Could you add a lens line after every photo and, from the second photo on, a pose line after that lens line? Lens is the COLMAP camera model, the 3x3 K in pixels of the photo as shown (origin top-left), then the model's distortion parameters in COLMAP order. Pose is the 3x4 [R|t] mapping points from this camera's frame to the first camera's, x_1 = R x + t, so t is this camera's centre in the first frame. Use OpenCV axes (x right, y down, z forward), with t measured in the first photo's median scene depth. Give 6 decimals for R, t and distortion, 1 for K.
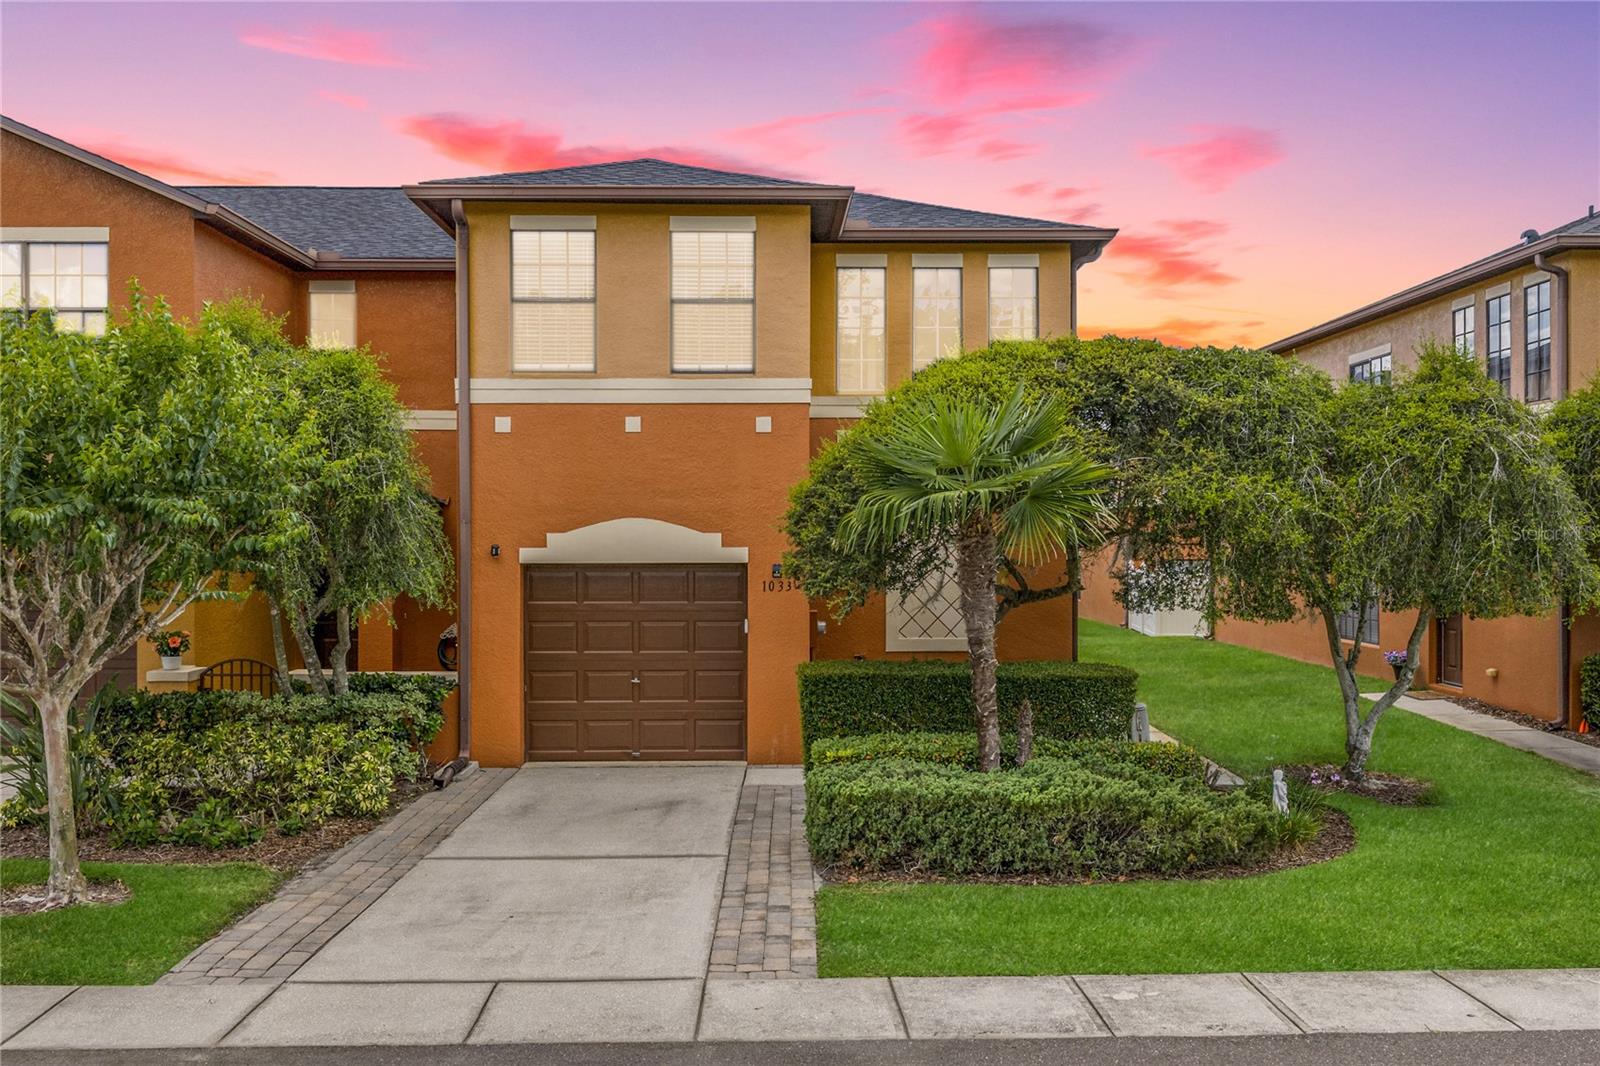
lens RADIAL K [[1326.3, 0, 800.0], [0, 1326.3, 533.0], [0, 0, 1]] dist [0.008806, -0.015248]
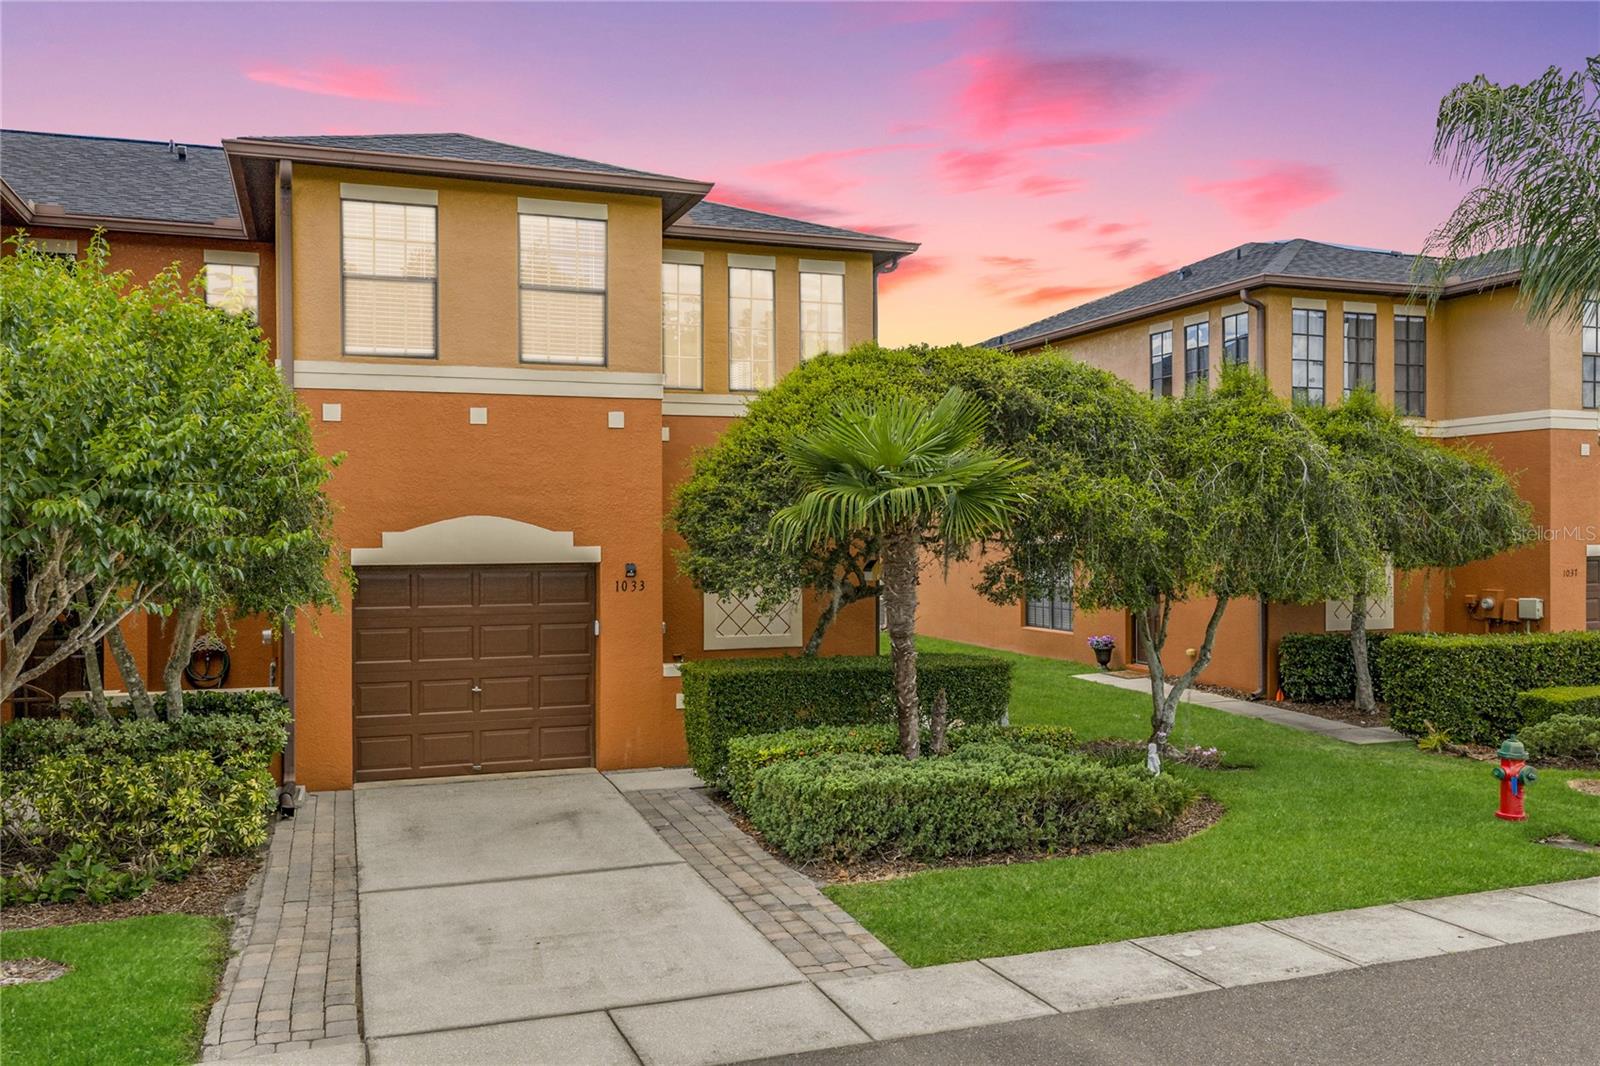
lens RADIAL K [[1326.3, 0, 800.0], [0, 1326.3, 533.0], [0, 0, 1]] dist [0.008806, -0.015248]
pose [[0.944936, -0.002599, 0.327244, -0.278002], [0.002435, 0.999997, 0.000913, 0.000780], [-0.327245, -0.000066, 0.944940, 0.047869]]
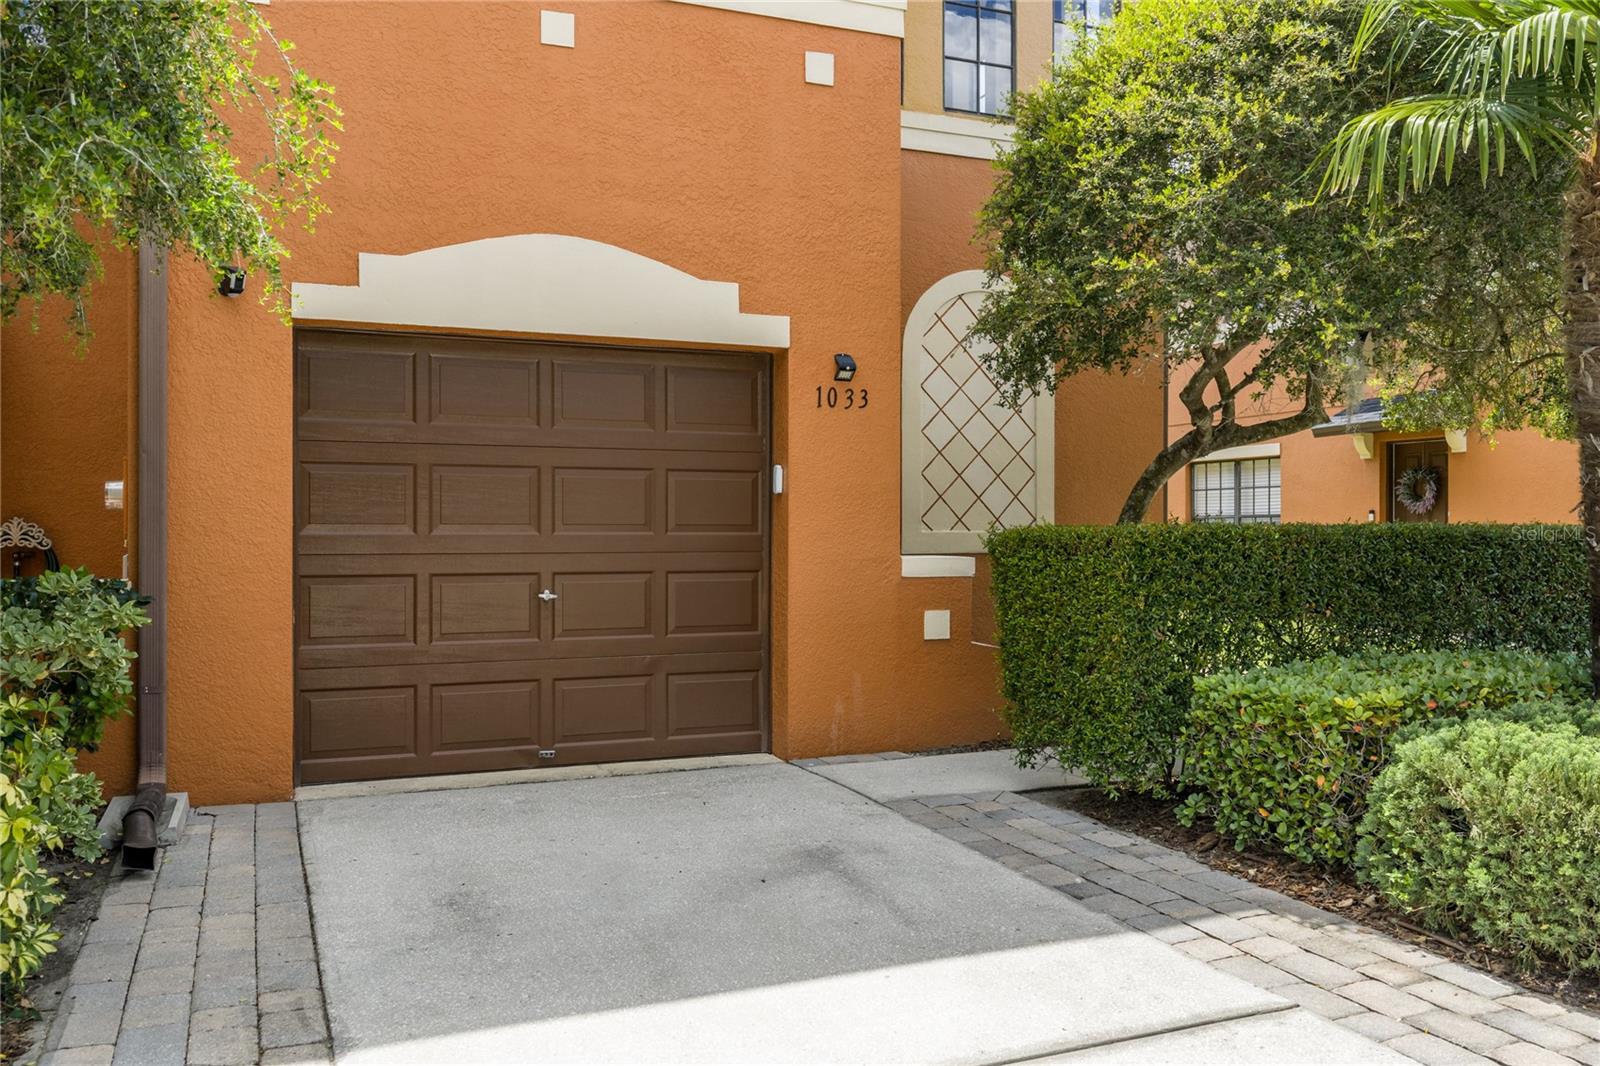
lens RADIAL K [[1326.3, 0, 800.0], [0, 1326.3, 533.0], [0, 0, 1]] dist [0.008806, -0.015248]
pose [[0.924239, 0.000876, 0.381814, -0.284140], [-0.000642, 1.000000, -0.000740, 0.116410], [-0.381815, 0.000439, 0.924239, 0.693422]]
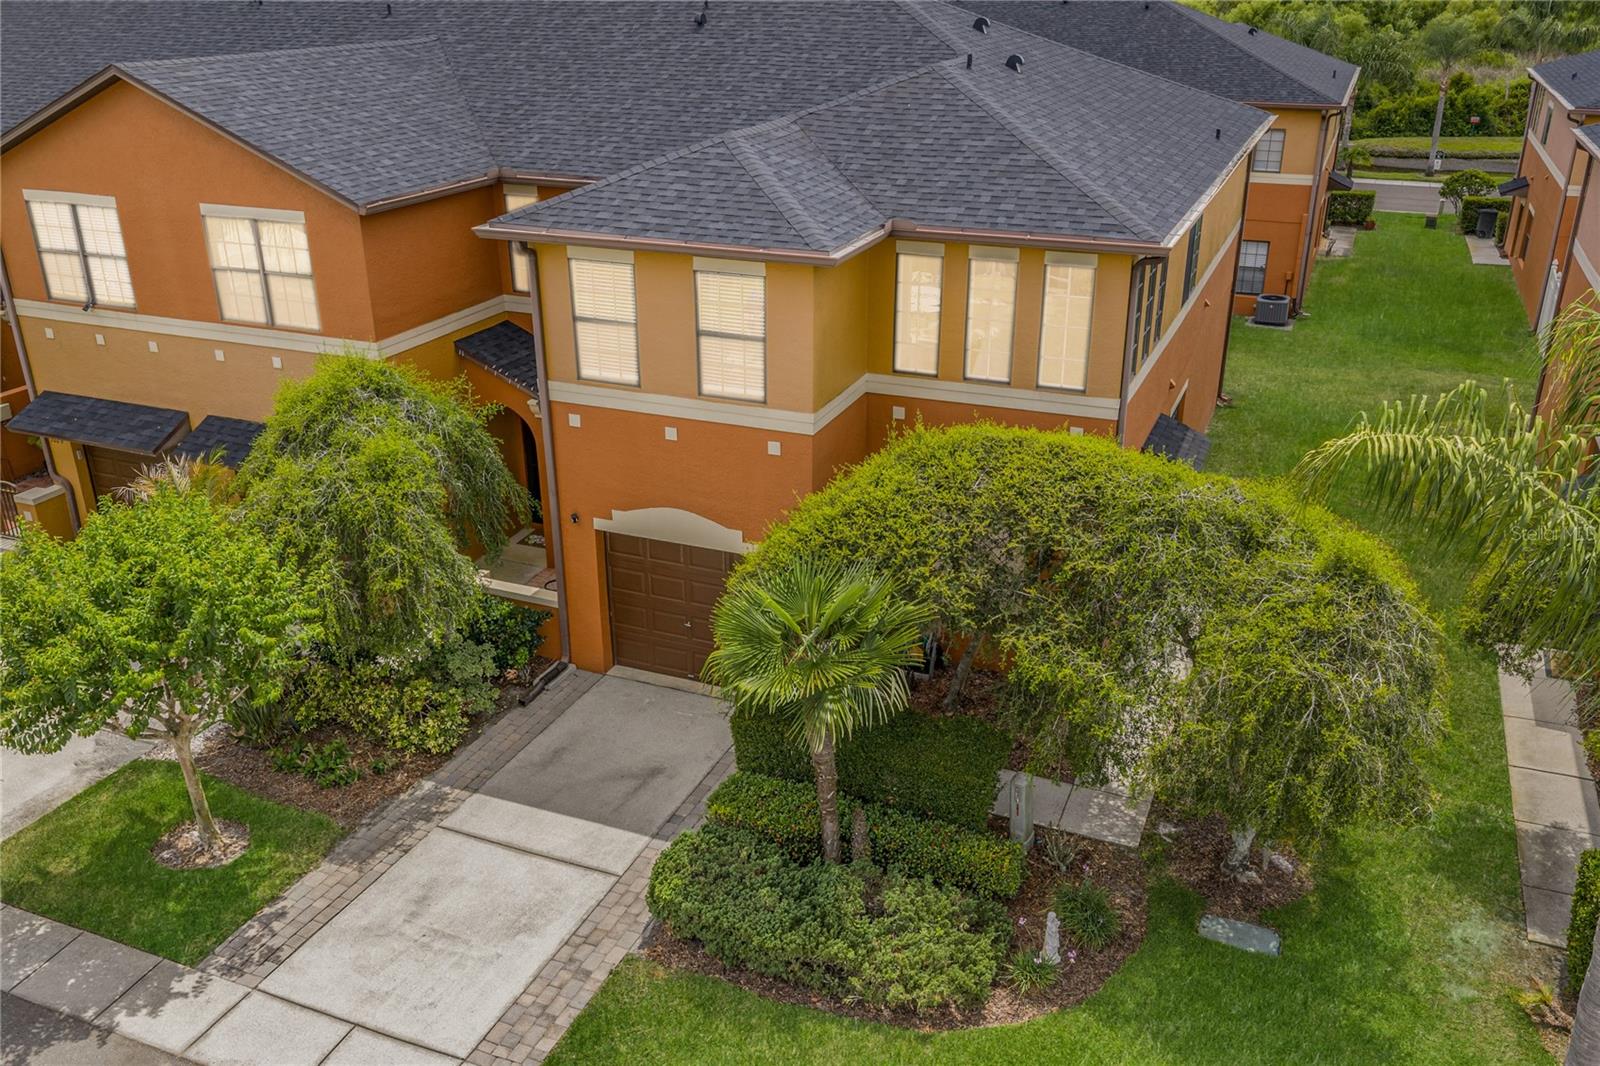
lens RADIAL K [[1326.3, 0, 800.0], [0, 1326.3, 533.0], [0, 0, 1]] dist [0.008806, -0.015248]
pose [[0.918046, 0.156161, -0.364425, 0.526064], [0.000631, 0.918588, 0.395216, -0.585878], [0.396473, -0.363056, 0.843208, 0.045391]]
